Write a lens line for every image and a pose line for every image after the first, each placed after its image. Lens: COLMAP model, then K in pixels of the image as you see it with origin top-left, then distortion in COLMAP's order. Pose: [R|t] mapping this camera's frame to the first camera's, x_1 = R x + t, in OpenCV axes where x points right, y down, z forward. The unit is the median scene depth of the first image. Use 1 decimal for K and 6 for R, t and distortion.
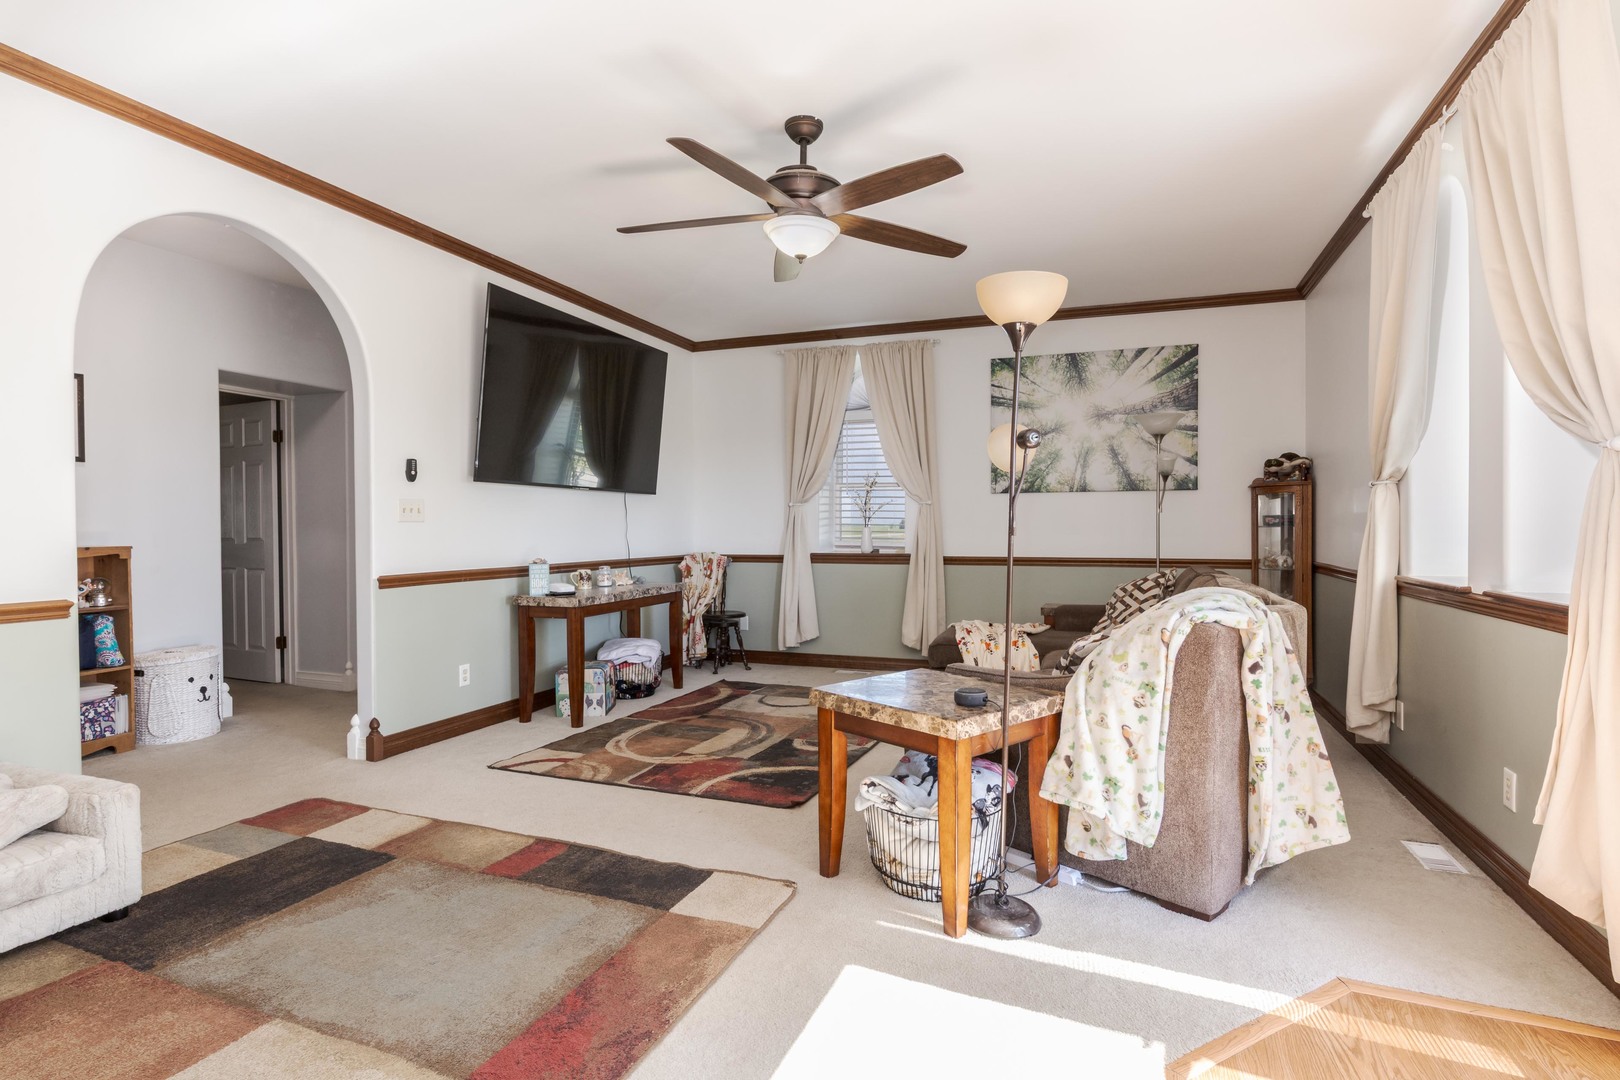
lens RADIAL K [[808.7, 0, 809.3], [0, 808.7, 534.1], [0, 0, 1]] dist [0.007562, 0.000294]
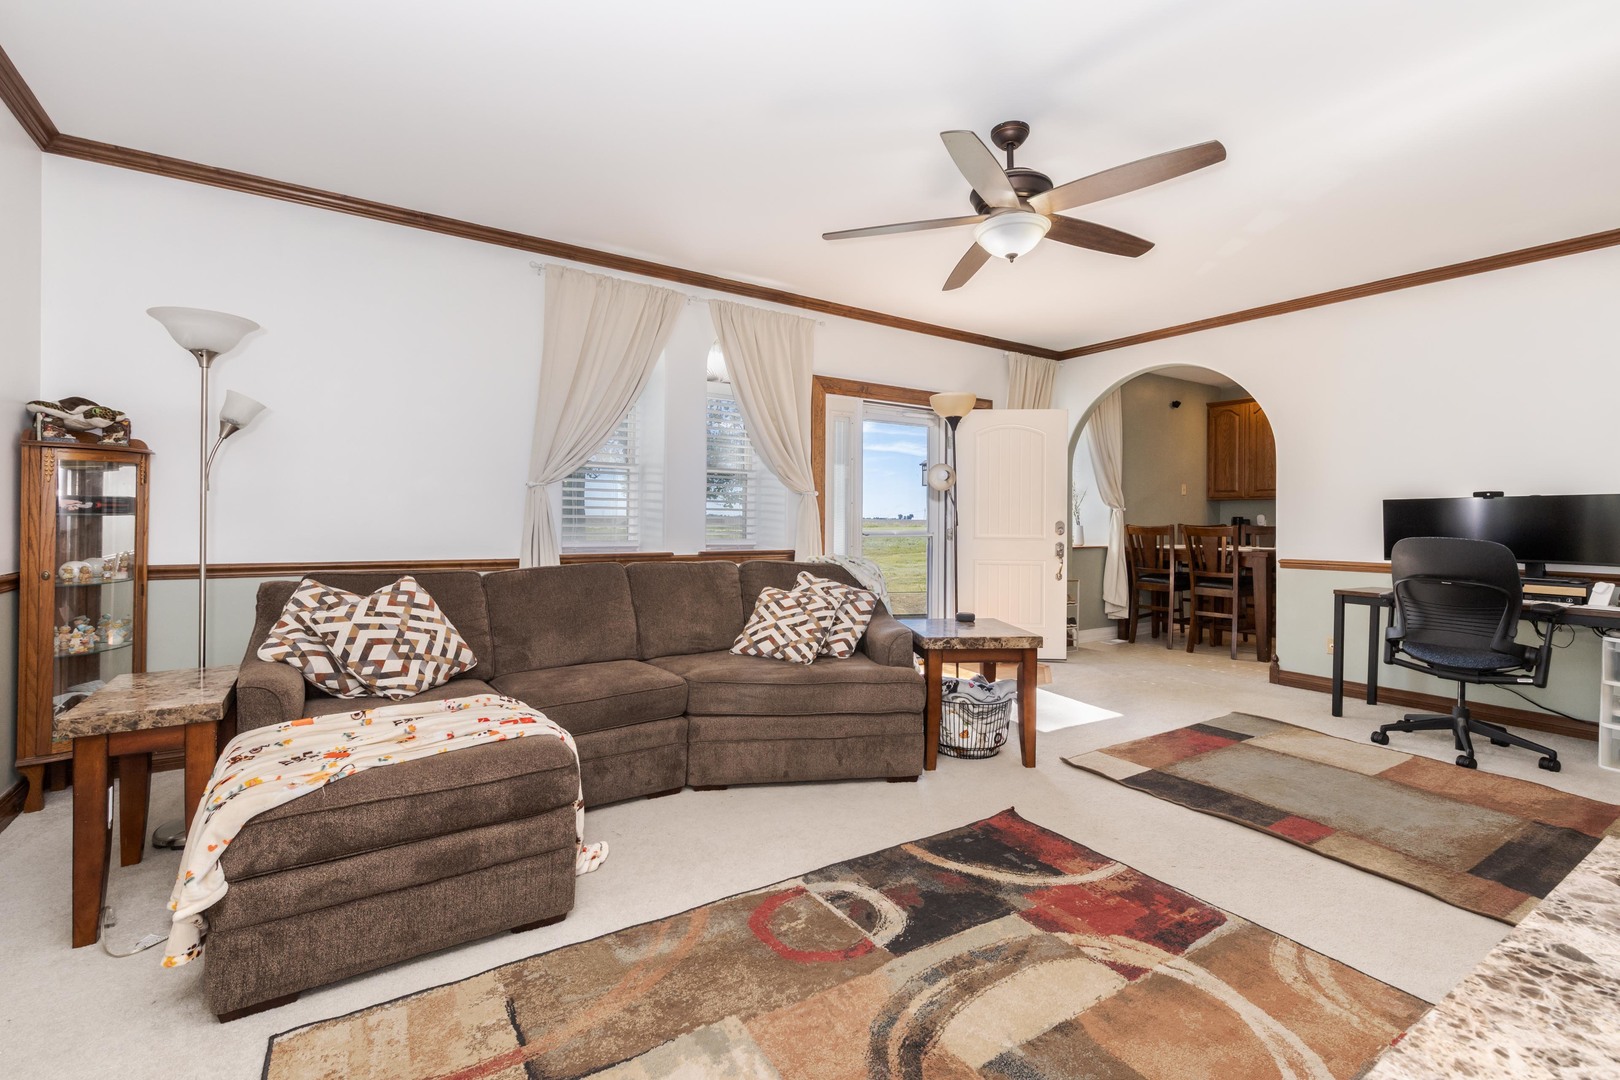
lens RADIAL K [[702.0, 0, 819.3], [0, 702.0, 524.0], [0, 0, 1]] dist [0.003203, -0.000305]
pose [[-0.822451, -0.006315, 0.568801, -0.220796], [-0.000149, 0.999941, 0.010886, -0.009979], [-0.568836, 0.008868, -0.822403, 1.321065]]
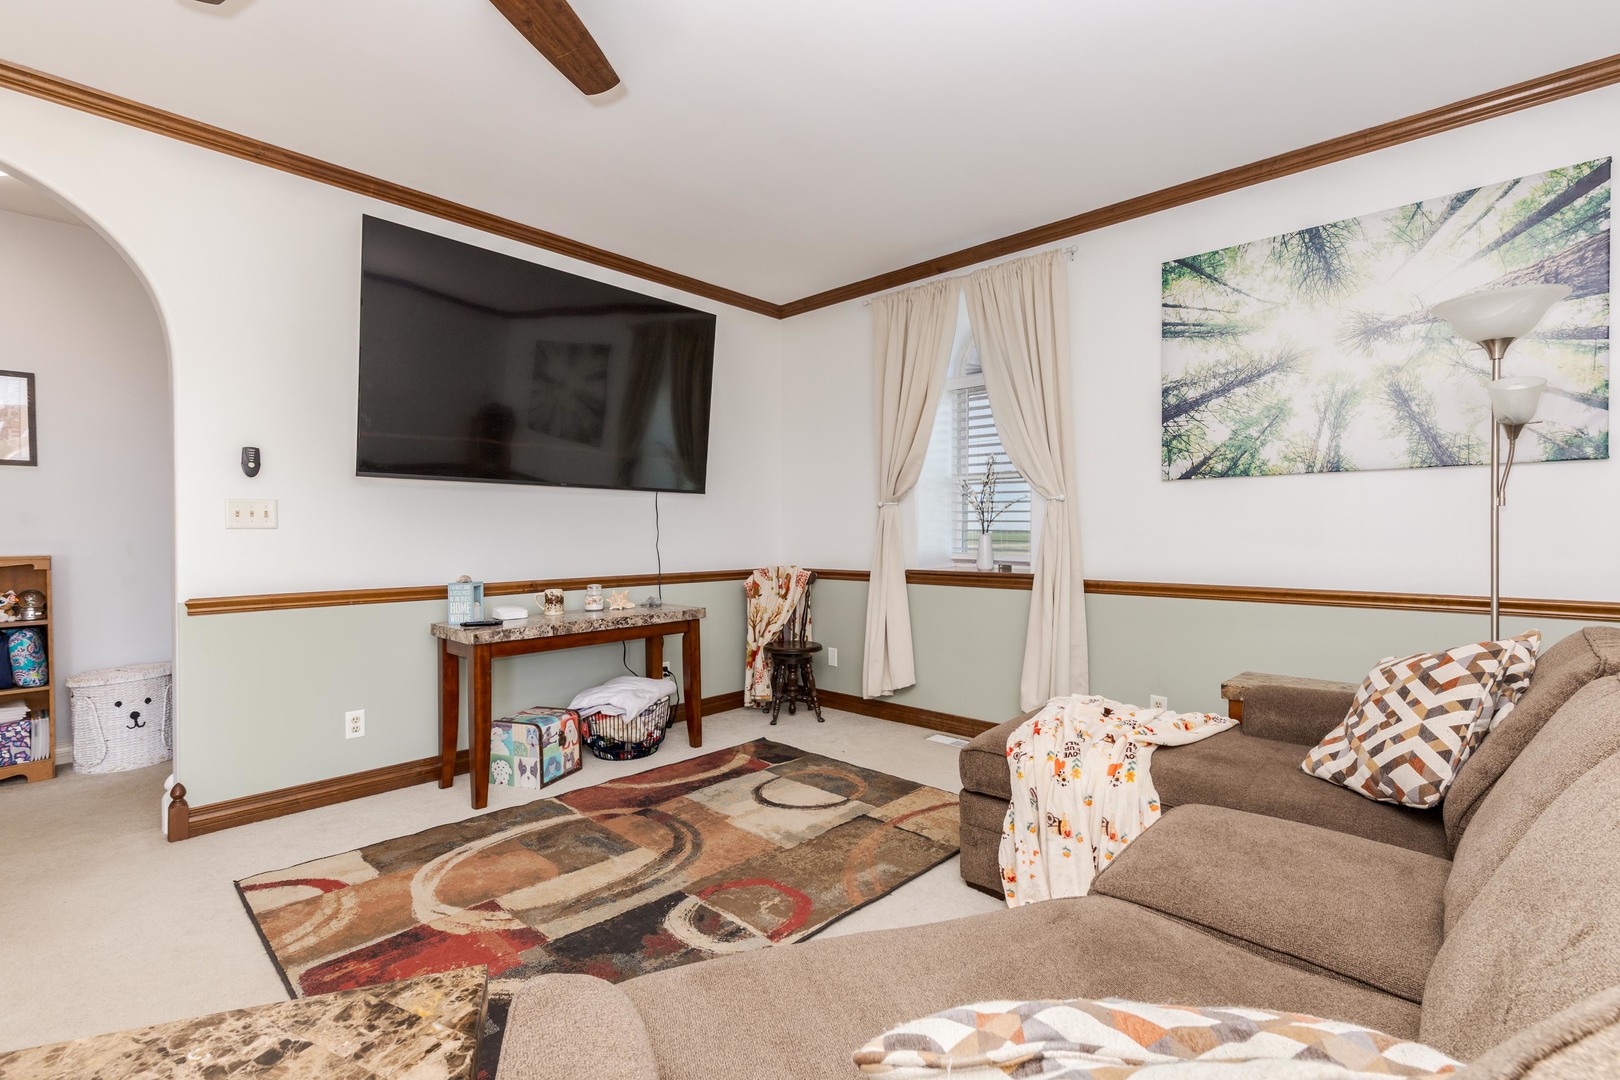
lens RADIAL K [[730.7, 0, 813.7], [0, 730.7, 535.5], [0, 0, 1]] dist [0.006225, -0.000369]
pose [[0.927284, 0.001895, -0.374353, 0.254054], [-0.003365, 0.999989, -0.003272, -0.007493], [0.374343, 0.004294, 0.927280, 0.518273]]
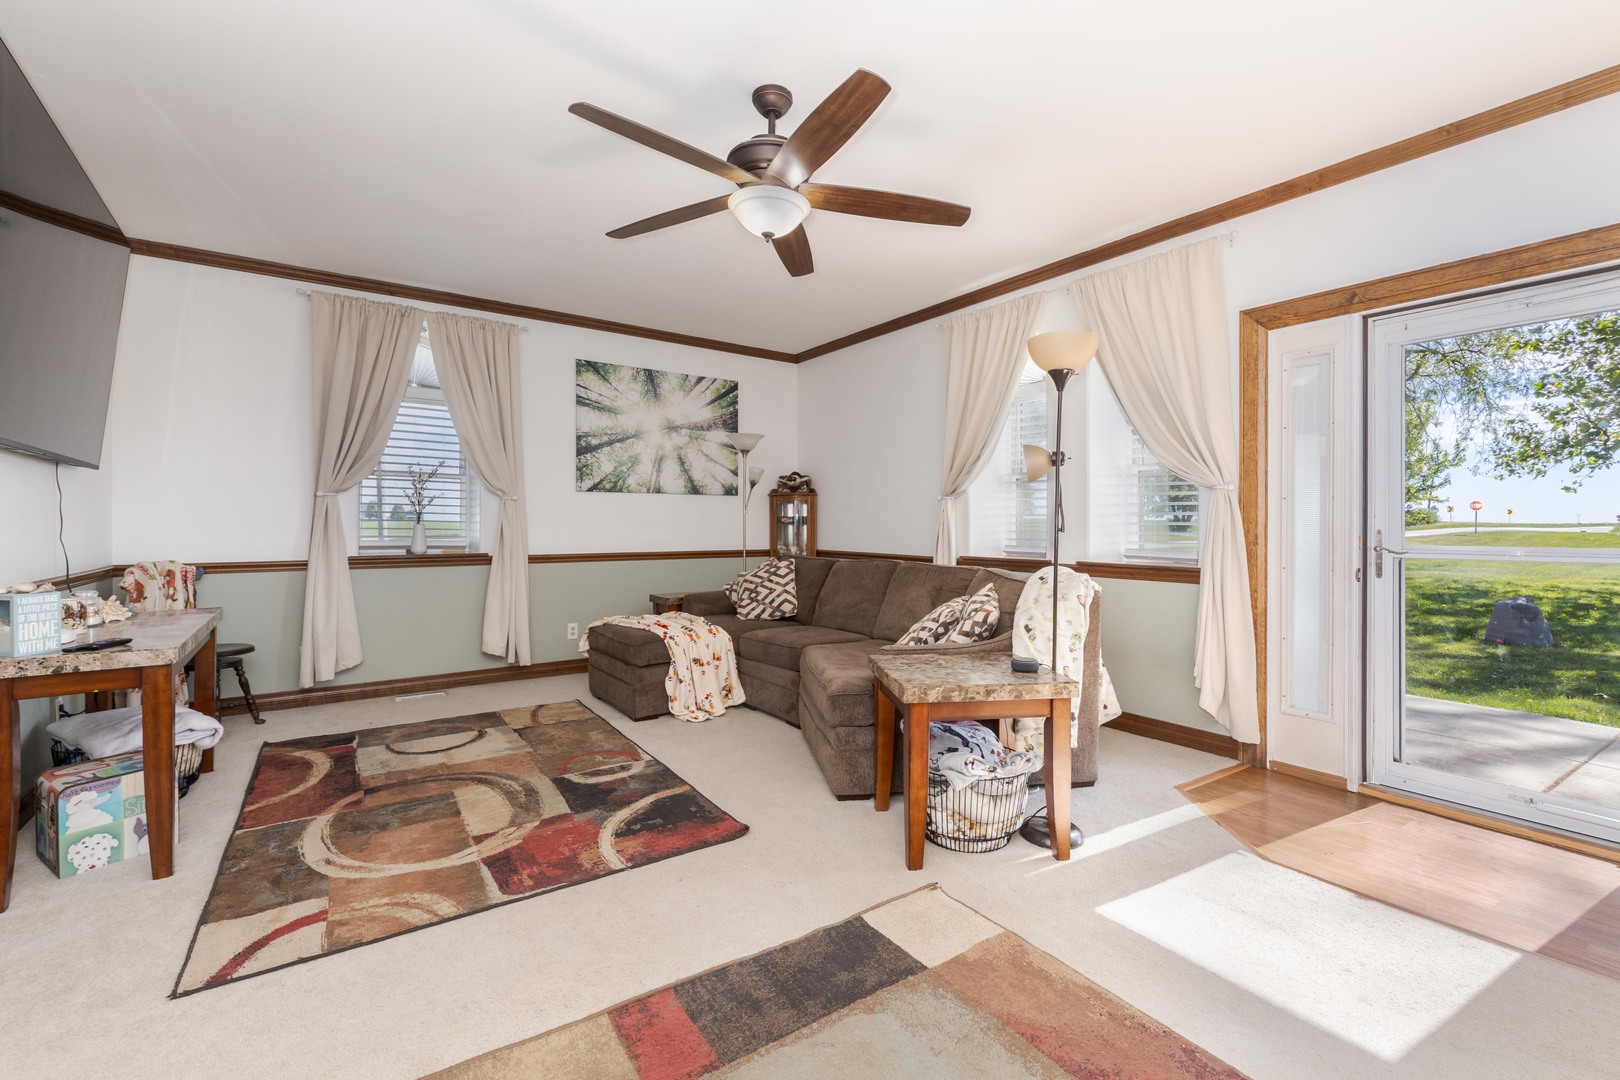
lens RADIAL K [[702.0, 0, 805.9], [0, 702.0, 519.9], [0, 0, 1]] dist [0.003203, -0.000305]
pose [[0.560341, 0.009192, 0.828211, -0.464530], [0.004122, 0.999895, -0.013887, -0.001258], [-0.828252, 0.011196, 0.560244, 0.365395]]
